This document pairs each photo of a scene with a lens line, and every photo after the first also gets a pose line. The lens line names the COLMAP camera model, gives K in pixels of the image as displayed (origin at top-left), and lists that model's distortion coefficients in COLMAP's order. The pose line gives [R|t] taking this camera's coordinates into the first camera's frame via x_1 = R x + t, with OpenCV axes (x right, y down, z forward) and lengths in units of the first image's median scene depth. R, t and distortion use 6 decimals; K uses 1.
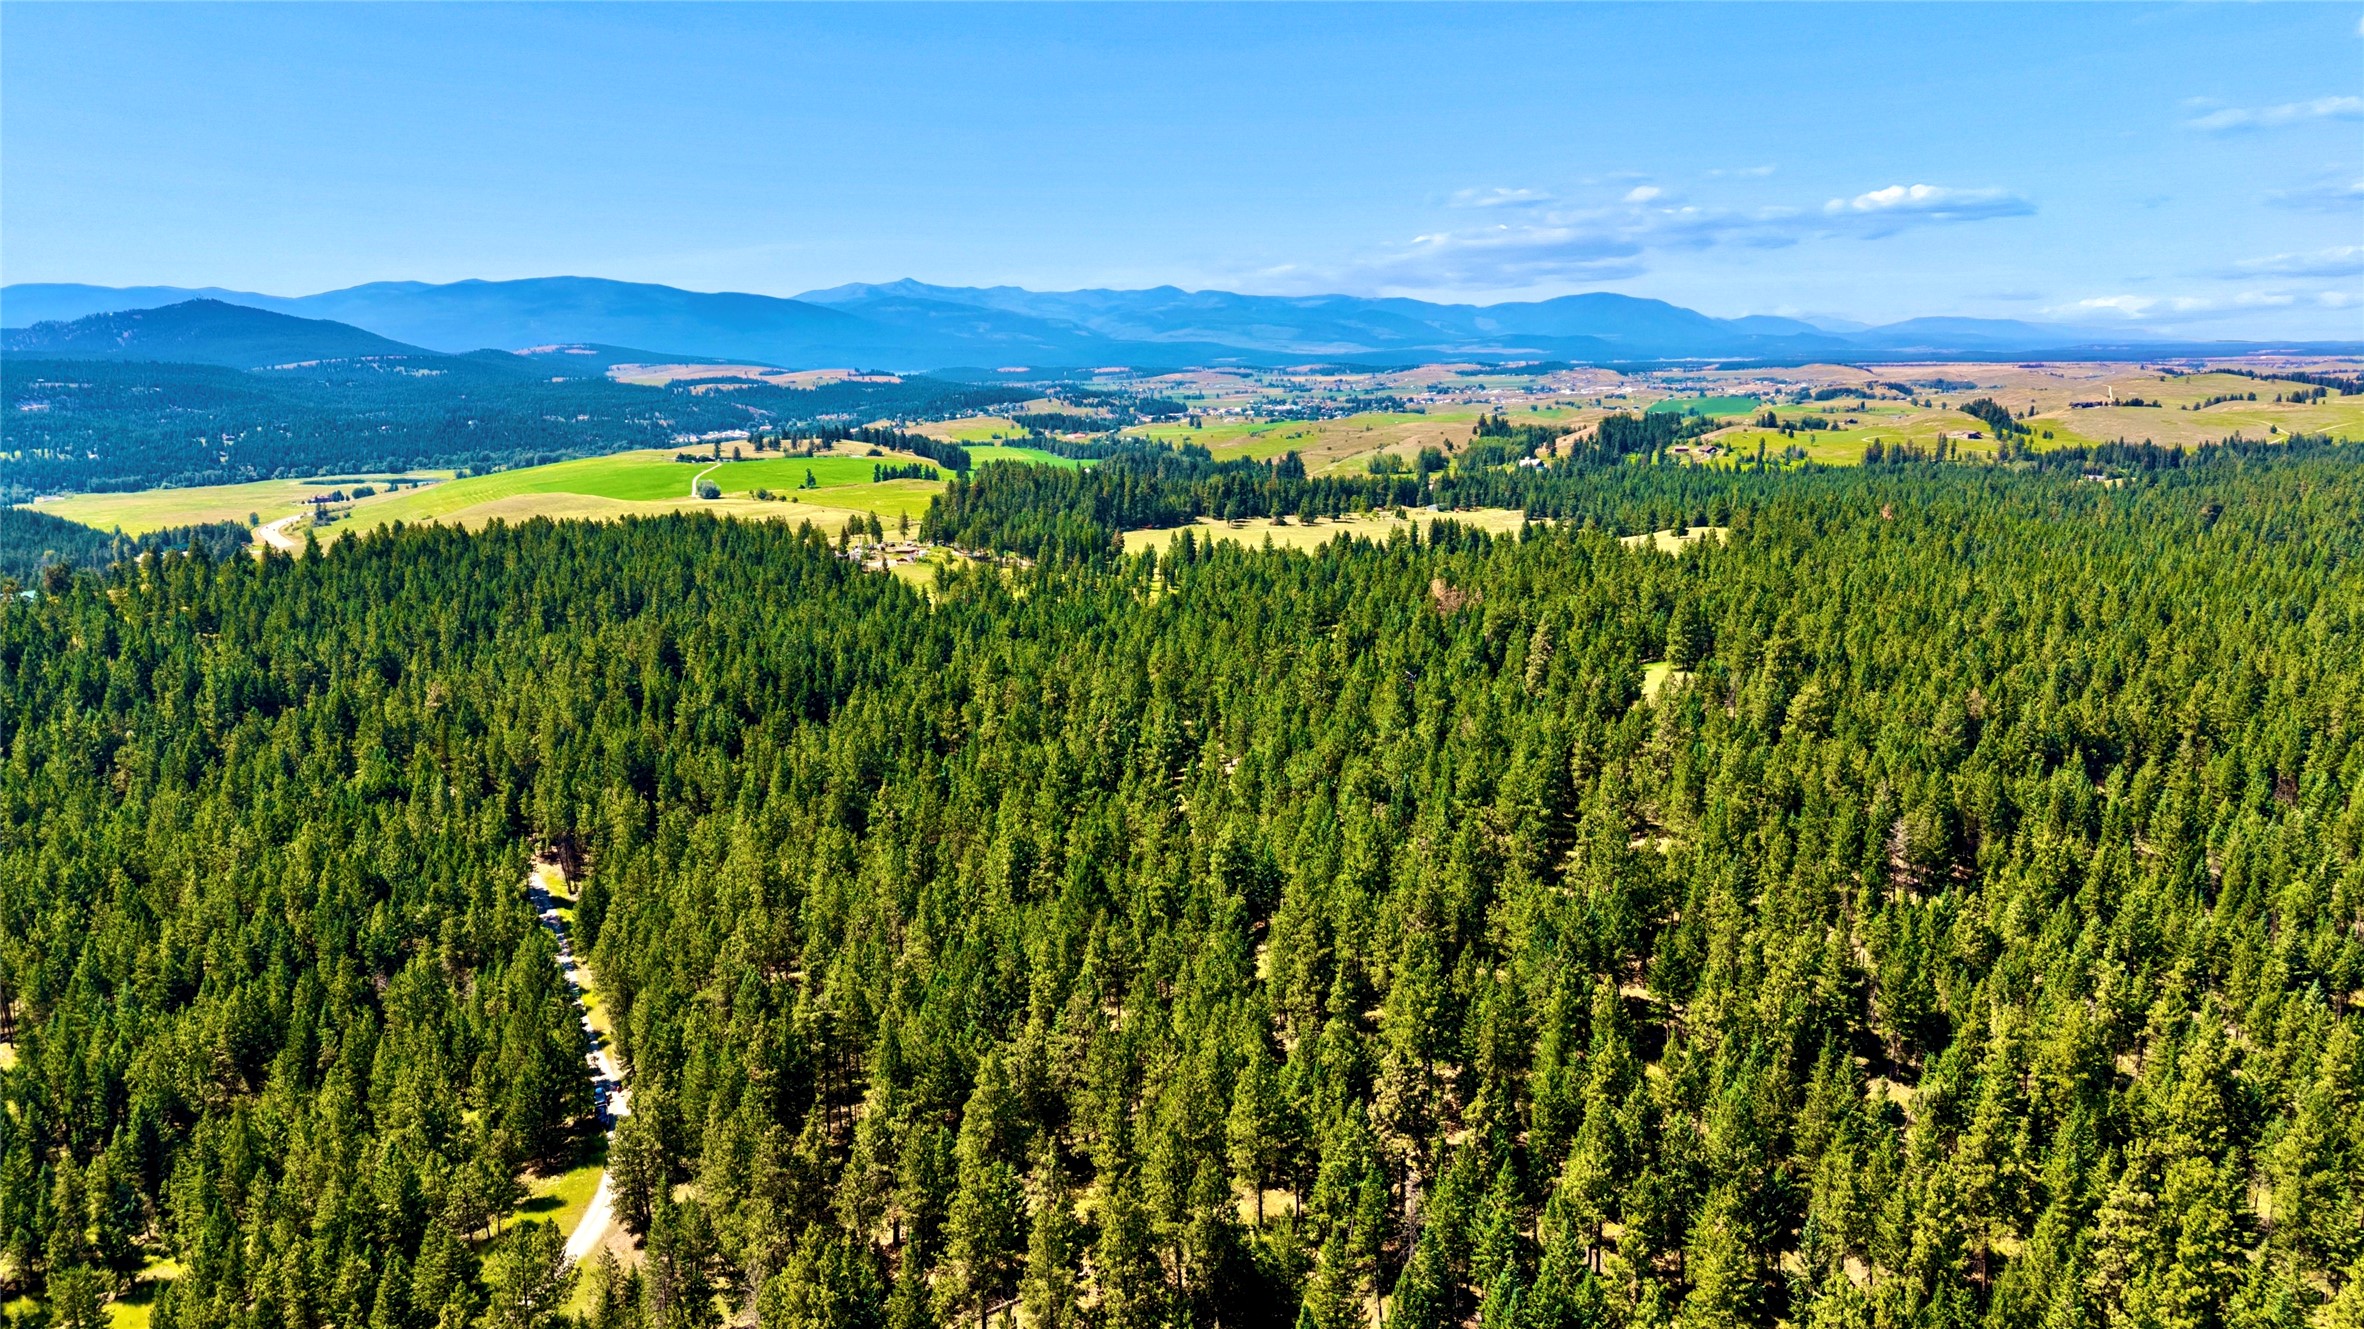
lens RADIAL K [[1653.7, 0, 1178.4], [0, 1653.7, 709.0], [0, 0, 1]] dist [0.106416, -0.286032]
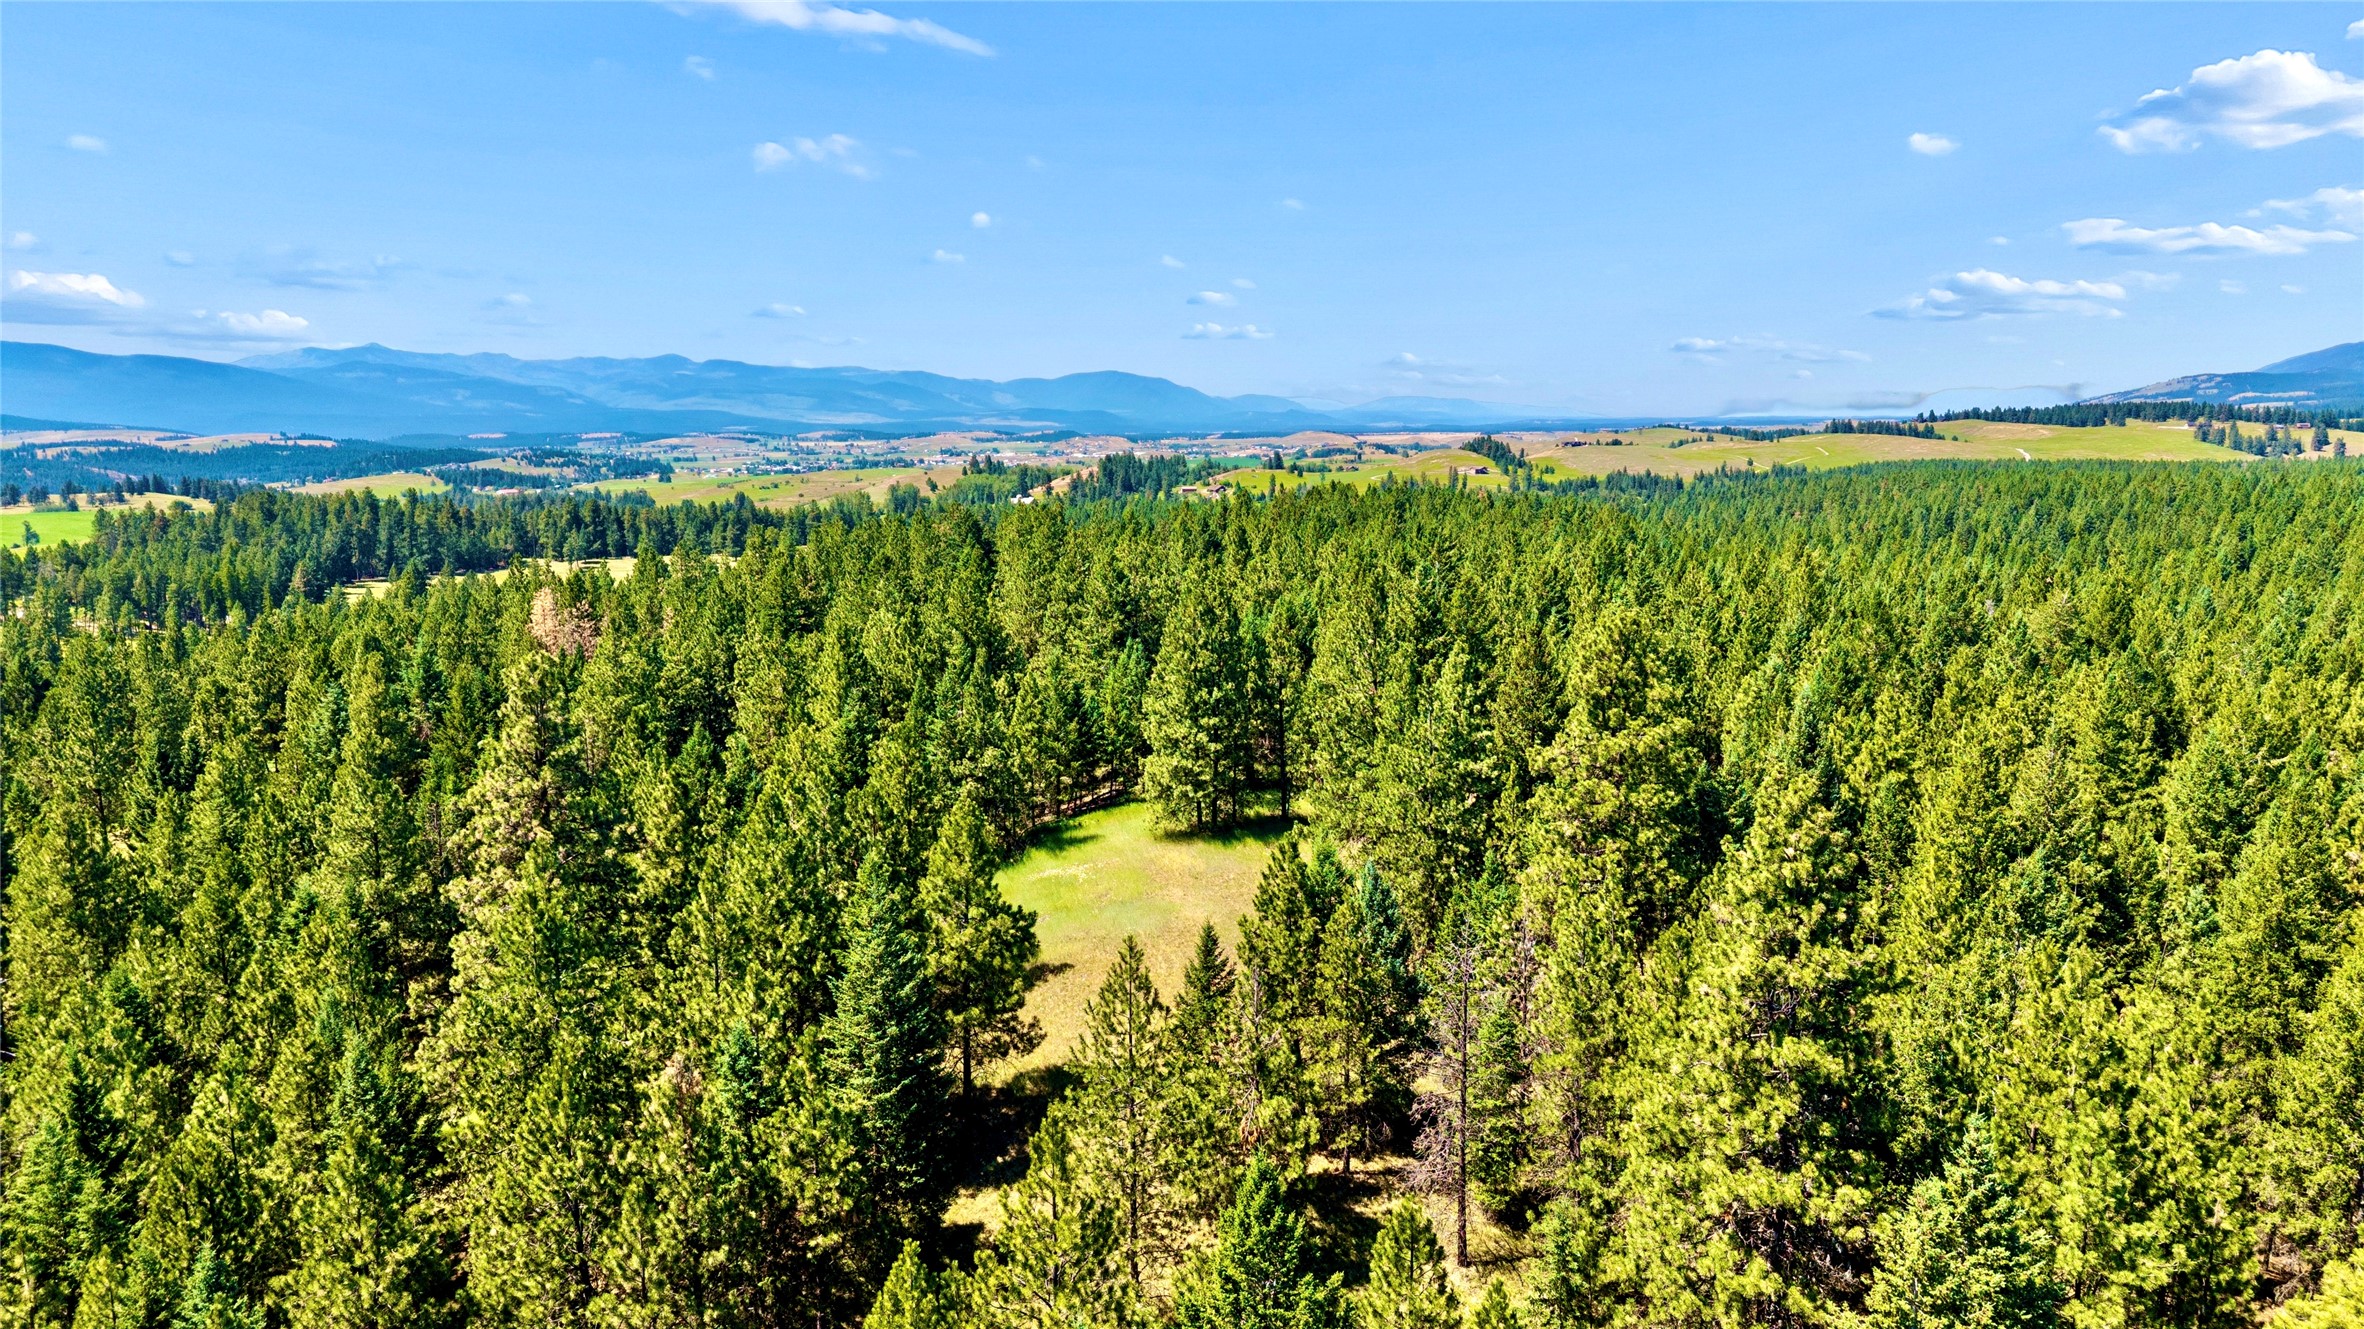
lens RADIAL K [[1653.7, 0, 1178.4], [0, 1653.7, 709.0], [0, 0, 1]] dist [0.106416, -0.286032]
pose [[0.960457, -0.050231, 0.273861, 0.038369], [0.061446, 0.997580, -0.032524, -0.006435], [-0.271565, 0.048065, 0.961219, 0.125241]]
